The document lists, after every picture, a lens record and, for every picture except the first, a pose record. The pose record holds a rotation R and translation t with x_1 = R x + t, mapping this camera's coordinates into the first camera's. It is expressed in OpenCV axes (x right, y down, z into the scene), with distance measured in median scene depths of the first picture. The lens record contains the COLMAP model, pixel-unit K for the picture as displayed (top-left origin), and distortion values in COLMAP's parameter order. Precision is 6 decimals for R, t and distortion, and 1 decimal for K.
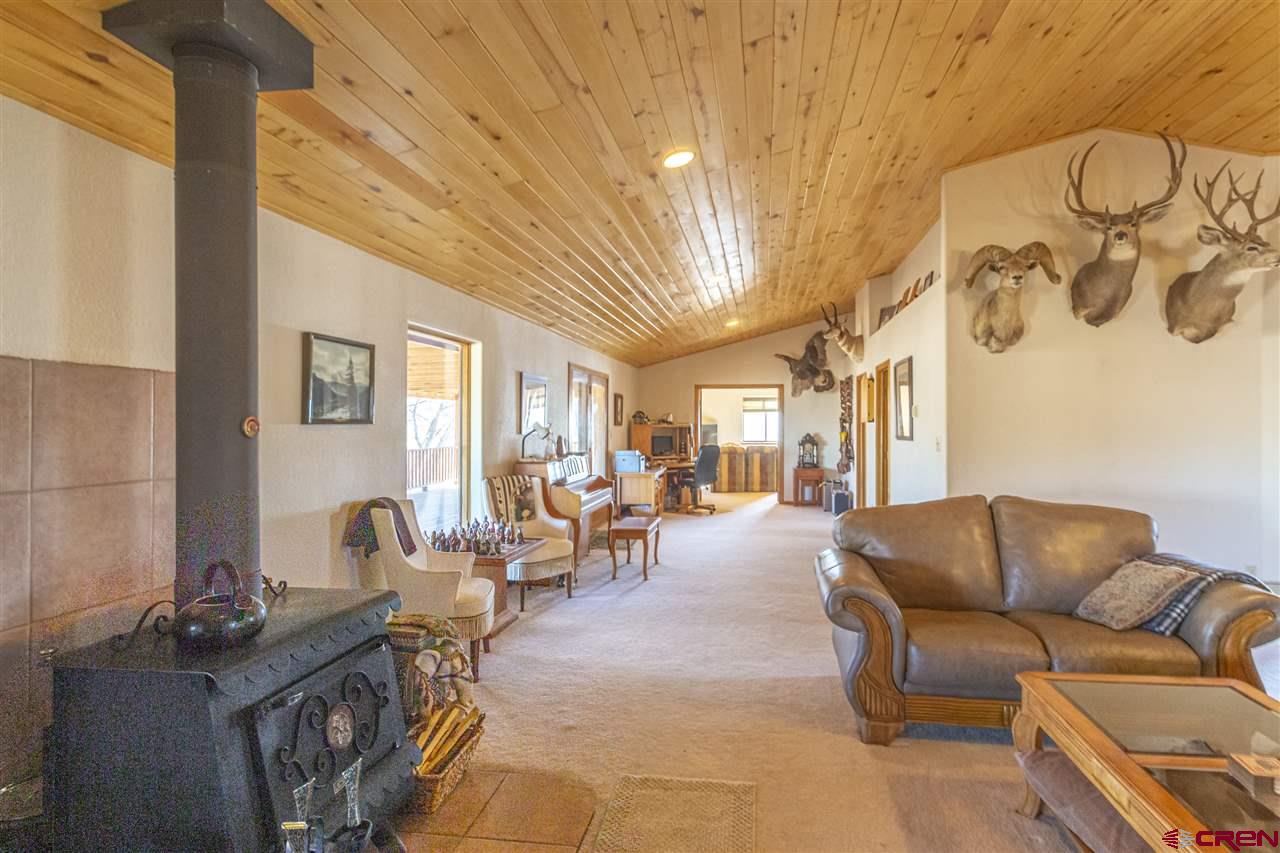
lens RADIAL K [[665.9, 0, 667.6], [0, 665.9, 421.8], [0, 0, 1]] dist [-0.000471, -0.000166]
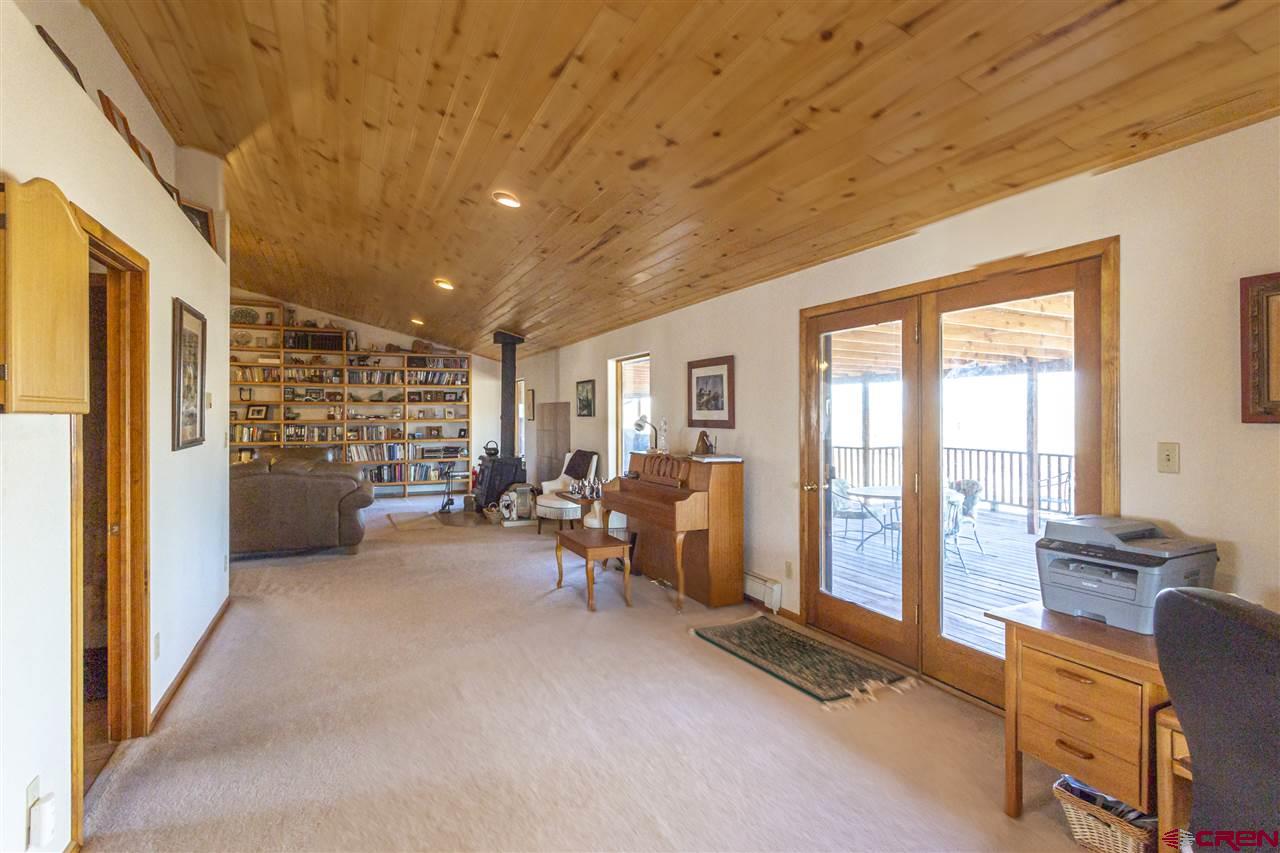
lens RADIAL K [[640.1, 0, 639.7], [0, 640.1, 417.1], [0, 0, 1]] dist [0.000409, 0.000323]
pose [[-0.839734, -0.001188, -0.542997, 0.199554], [0.000908, 0.999993, -0.003592, 0.004561], [0.542997, -0.003509, -0.839727, 1.019386]]
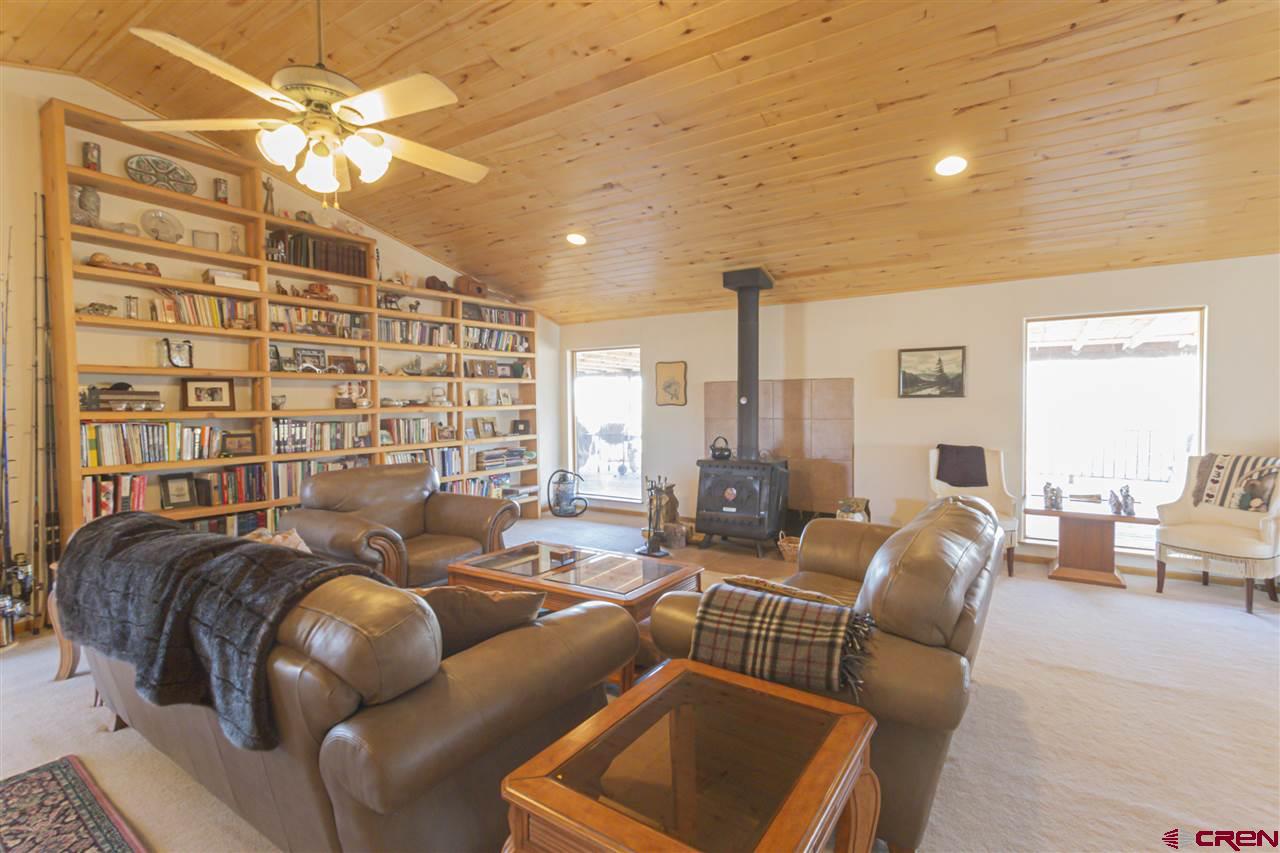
lens RADIAL K [[604.9, 0, 636.2], [0, 604.9, 421.2], [0, 0, 1]] dist [0.001544, 0.000287]
pose [[-0.432799, 0.032326, -0.900911, 0.414182], [0.011577, 0.999474, 0.030301, 0.002841], [0.901416, 0.002684, -0.432945, 0.332370]]
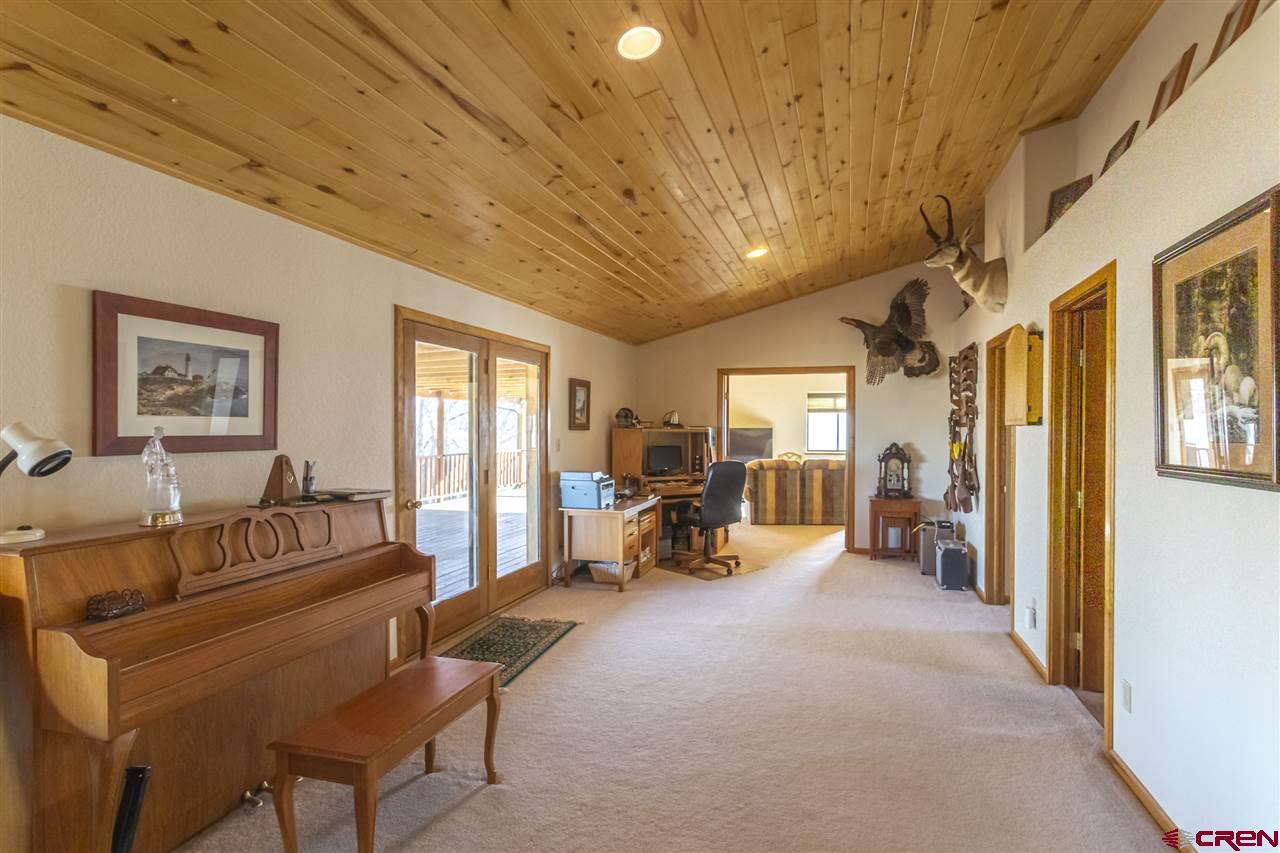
lens RADIAL K [[635.7, 0, 657.9], [0, 635.7, 431.1], [0, 0, 1]] dist [0.001145, 0.000266]
pose [[0.988859, 0.002124, -0.148837, 0.086654], [-0.000663, 0.999951, 0.009866, 0.000495], [0.148851, -0.009657, 0.988813, 0.405713]]
